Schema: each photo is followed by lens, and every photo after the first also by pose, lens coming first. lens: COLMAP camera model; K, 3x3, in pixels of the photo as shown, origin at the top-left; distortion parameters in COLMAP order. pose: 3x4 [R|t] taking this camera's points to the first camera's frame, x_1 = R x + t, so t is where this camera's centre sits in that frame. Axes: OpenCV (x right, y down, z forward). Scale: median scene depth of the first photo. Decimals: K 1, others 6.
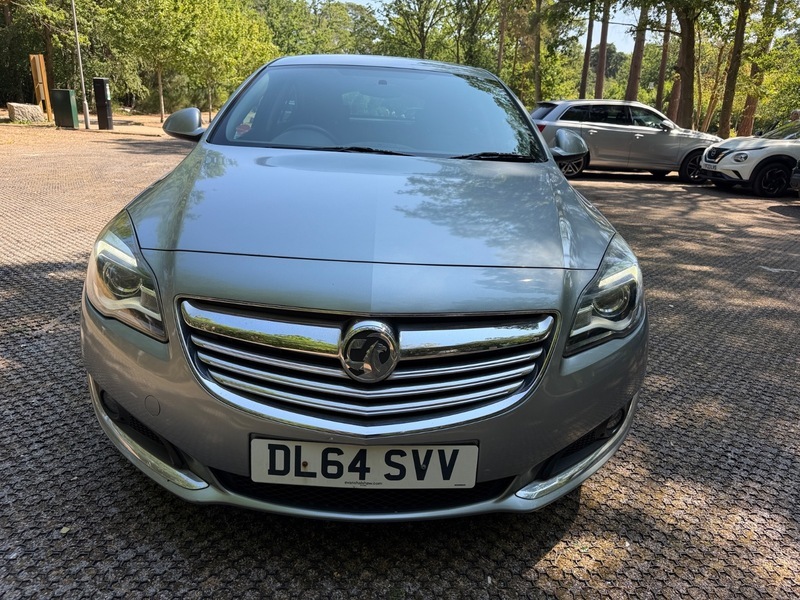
lens RADIAL K [[559.8, 0, 399.0], [0, 559.8, 294.0], [0, 0, 1]] dist [0.018536, -0.026098]
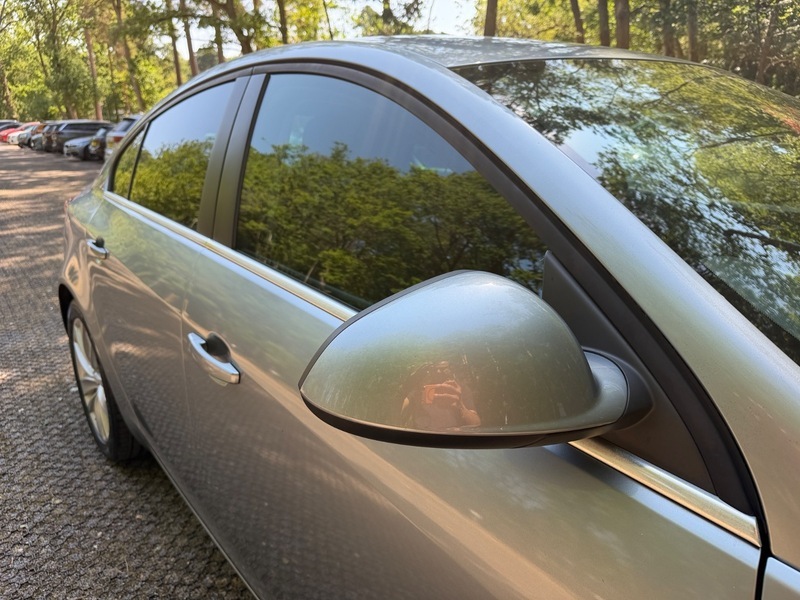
lens RADIAL K [[559.8, 0, 400.4], [0, 559.8, 298.4], [0, 0, 1]] dist [0.018536, -0.026098]
pose [[0.812810, -0.232336, 0.534191, 0.028673], [0.230134, 0.970497, 0.071932, 0.621711], [-0.535143, 0.064468, 0.842298, -2.221540]]
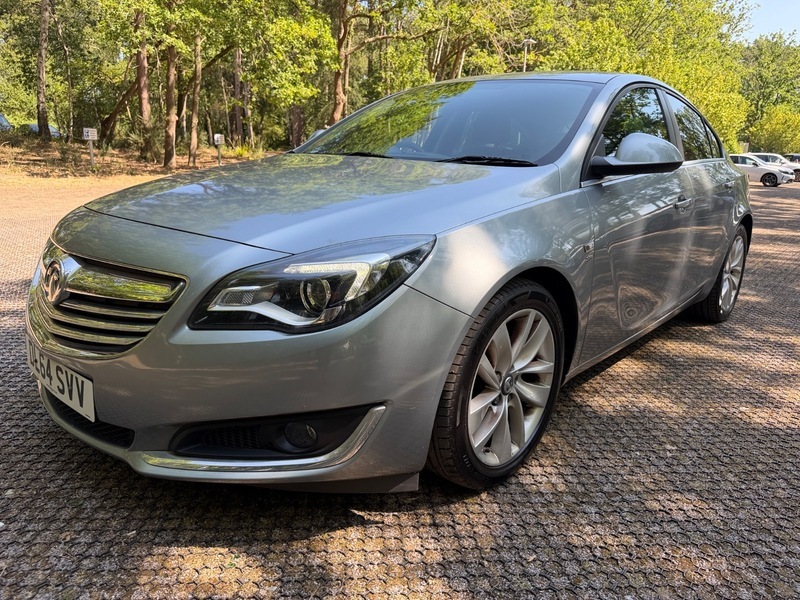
lens RADIAL K [[559.8, 0, 408.2], [0, 559.8, 298.8], [0, 0, 1]] dist [0.018536, -0.026098]
pose [[0.728405, 0.150824, -0.668339, 0.886927], [-0.209951, 0.977678, -0.008188, -0.004880], [0.652185, 0.146283, 0.743811, 0.388751]]
